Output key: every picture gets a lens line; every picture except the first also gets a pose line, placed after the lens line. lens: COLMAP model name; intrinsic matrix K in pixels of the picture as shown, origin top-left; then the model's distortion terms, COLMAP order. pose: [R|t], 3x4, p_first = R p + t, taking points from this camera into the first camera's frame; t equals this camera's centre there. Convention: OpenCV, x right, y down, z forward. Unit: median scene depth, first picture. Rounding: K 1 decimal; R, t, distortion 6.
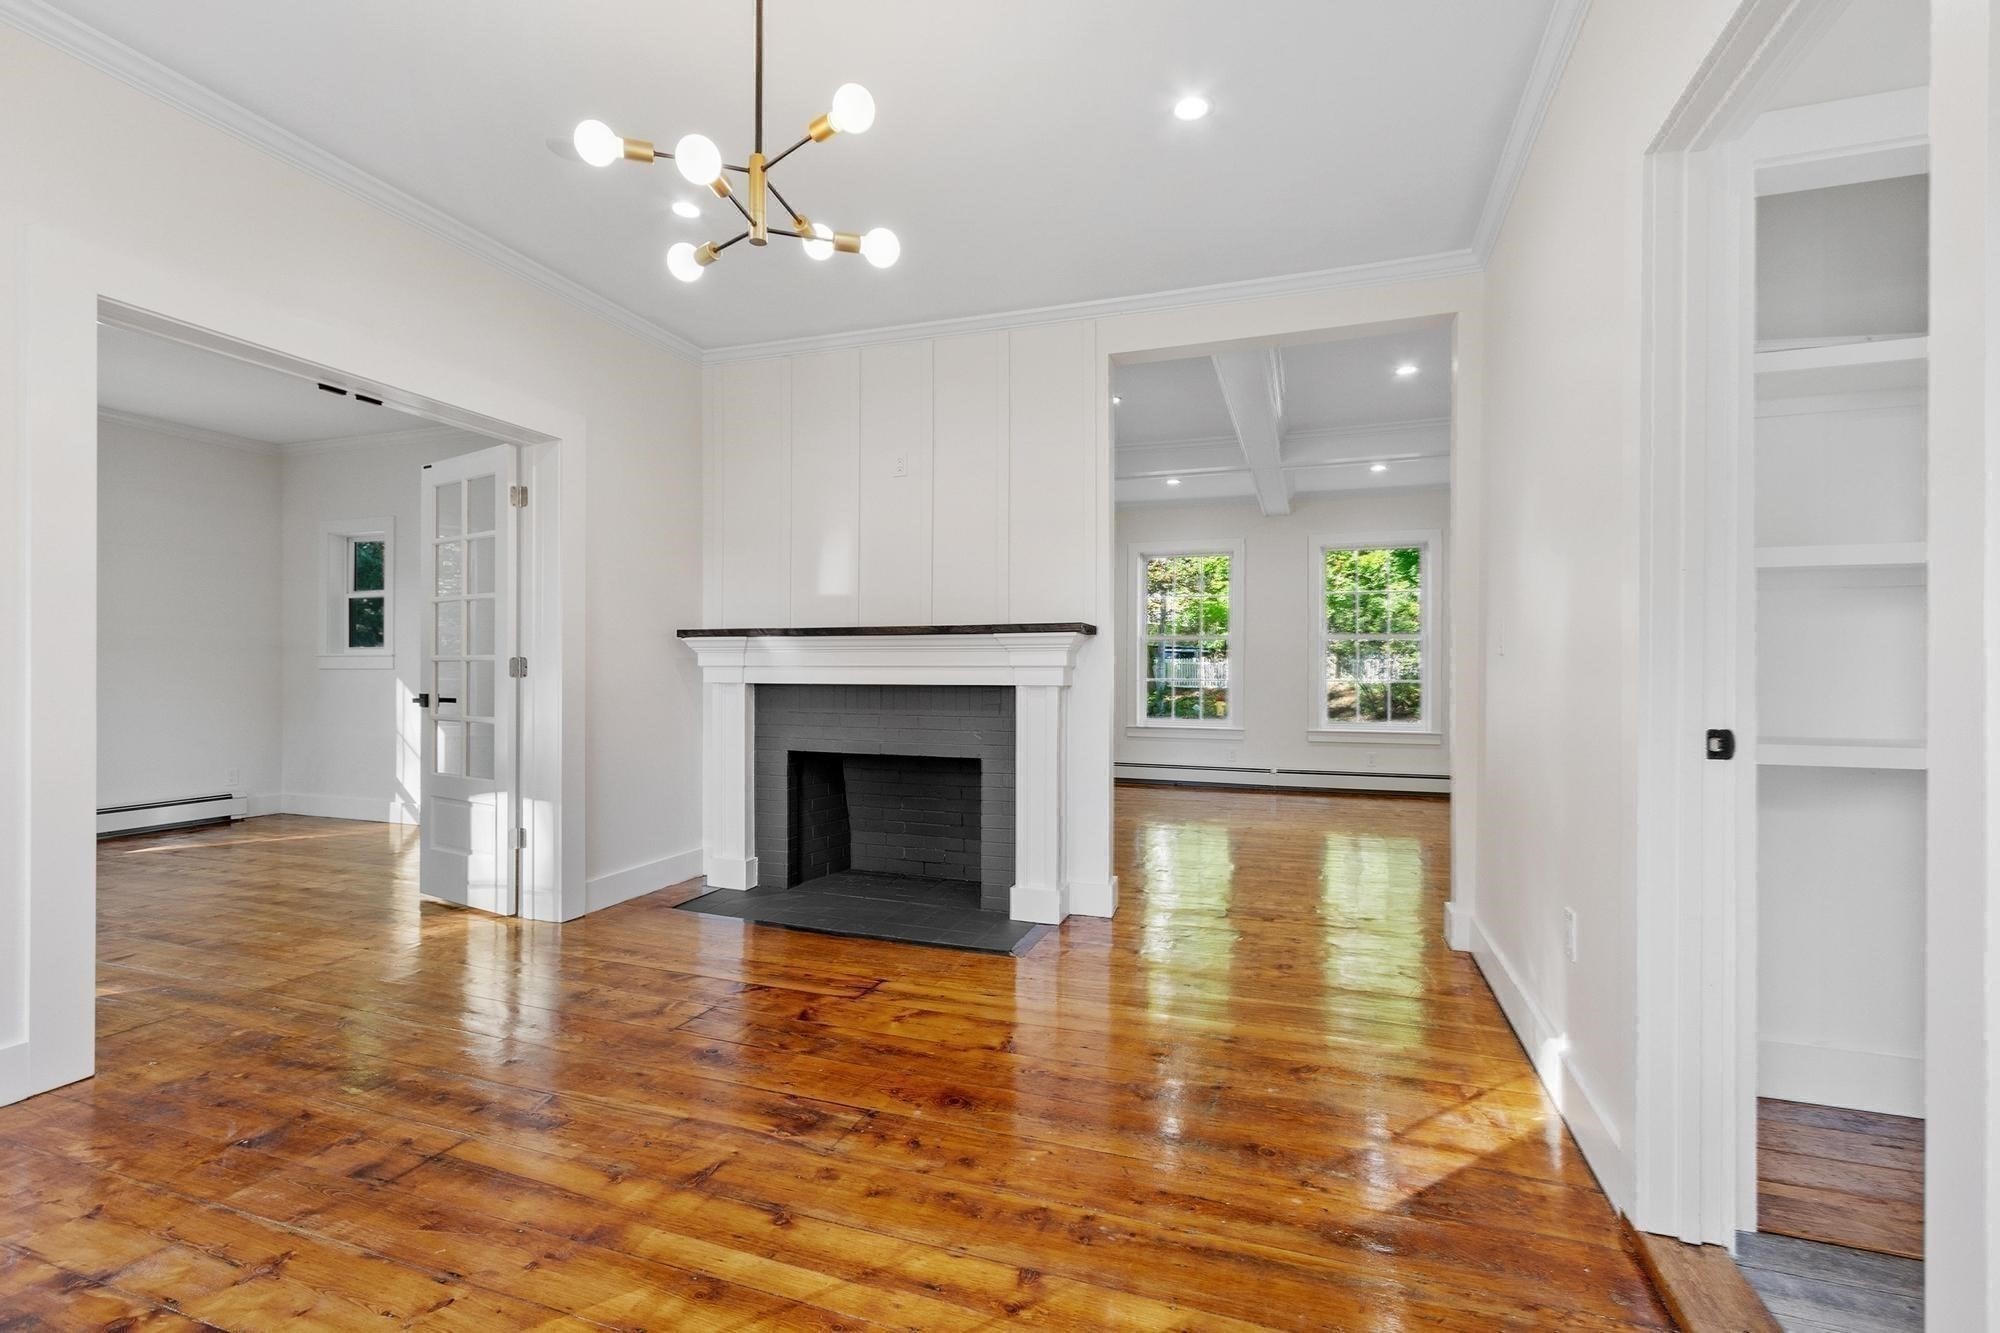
lens RADIAL K [[914.2, 0, 1000.4], [0, 914.2, 668.8], [0, 0, 1]] dist [0.001755, -0.000184]
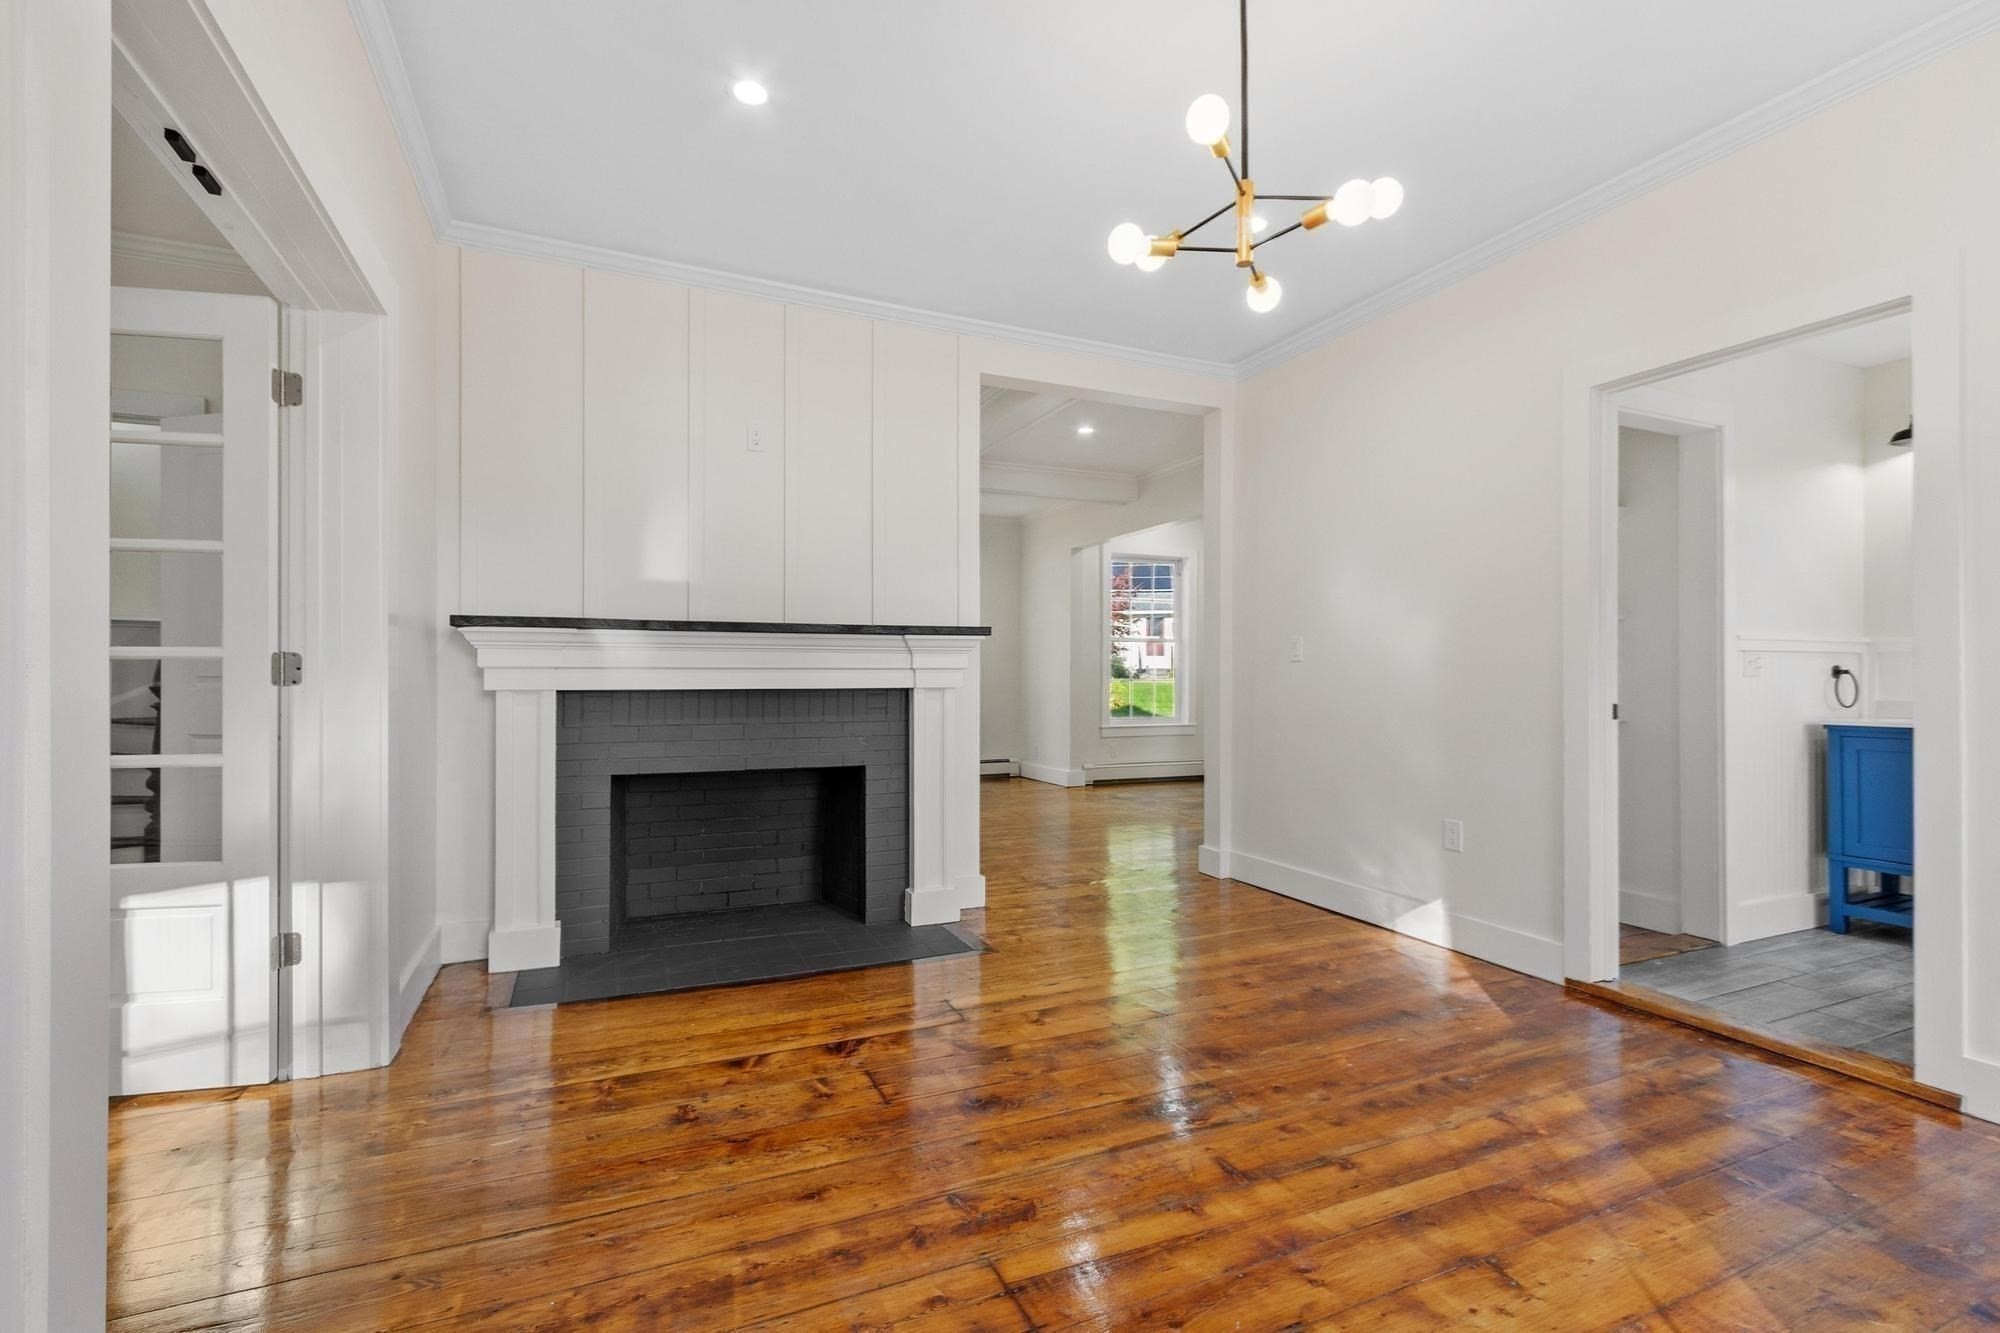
lens RADIAL K [[914.2, 0, 1017.9], [0, 914.2, 669.5], [0, 0, 1]] dist [0.001755, -0.000184]
pose [[0.710951, 0.000260, 0.703241, -0.608228], [-0.000550, 1.000000, 0.000187, -0.001975], [-0.703241, -0.000520, 0.710951, 0.224634]]
